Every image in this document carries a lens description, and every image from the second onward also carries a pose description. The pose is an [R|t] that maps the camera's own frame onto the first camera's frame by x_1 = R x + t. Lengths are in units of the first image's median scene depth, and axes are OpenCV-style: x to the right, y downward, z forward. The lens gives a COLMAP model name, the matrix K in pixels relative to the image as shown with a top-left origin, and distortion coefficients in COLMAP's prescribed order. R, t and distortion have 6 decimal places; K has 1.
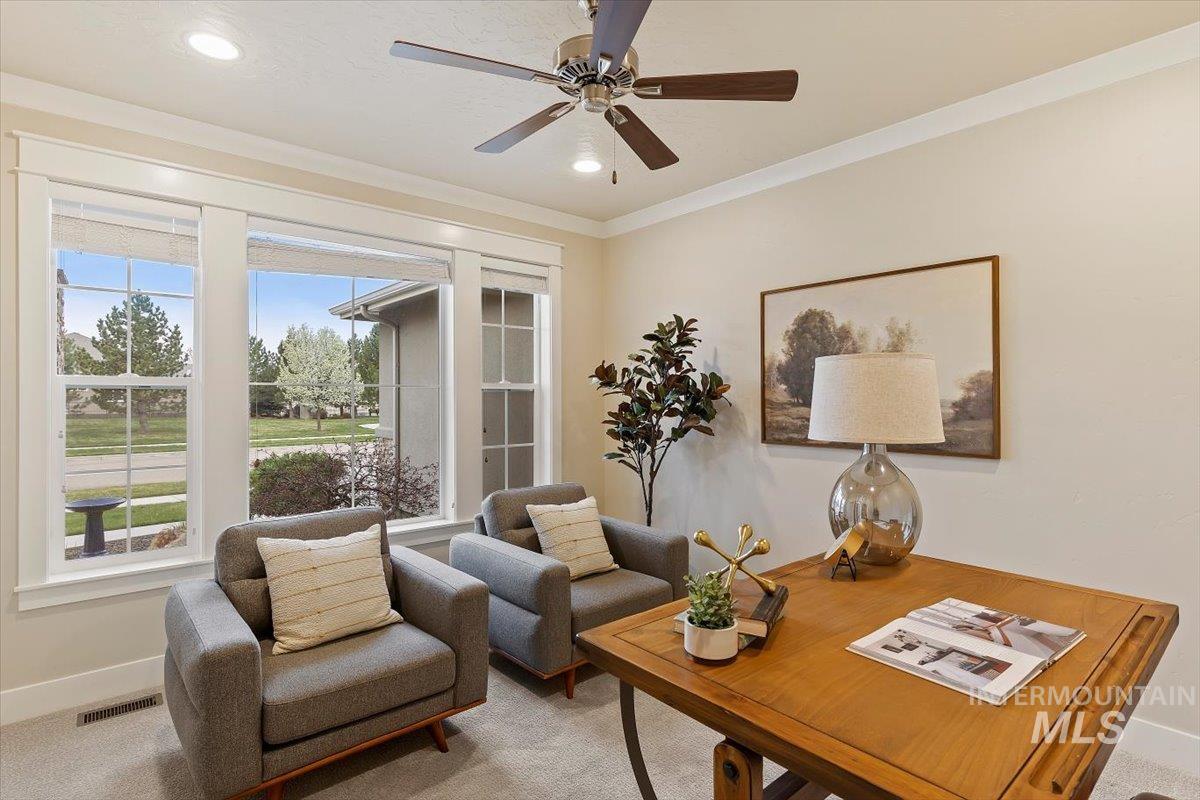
lens RADIAL K [[592.5, 0, 604.3], [0, 592.5, 396.6], [0, 0, 1]] dist [0.000330, 0.000299]
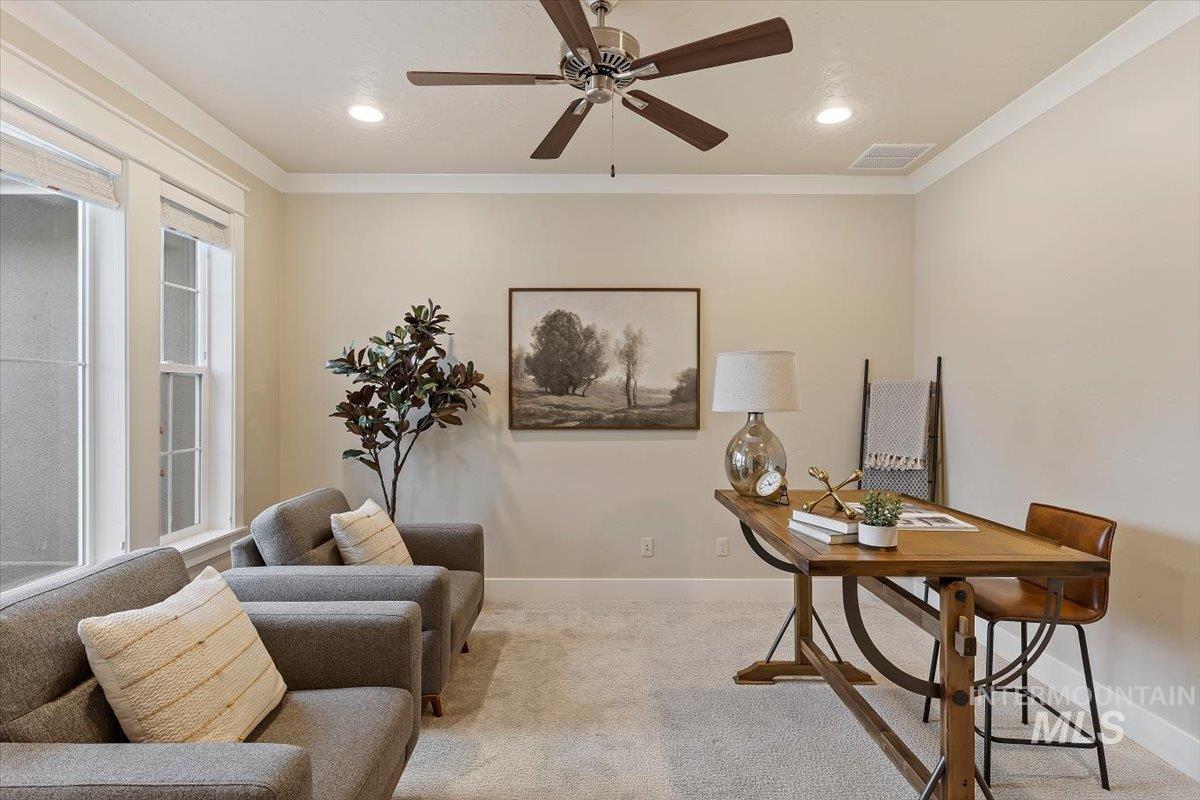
lens RADIAL K [[592.5, 0, 602.6], [0, 592.5, 399.1], [0, 0, 1]] dist [0.000330, 0.000299]
pose [[0.652312, -0.002332, 0.757947, -0.442511], [-0.000512, 0.999994, 0.003517, 0.019938], [-0.757950, -0.002682, 0.652307, 0.176273]]
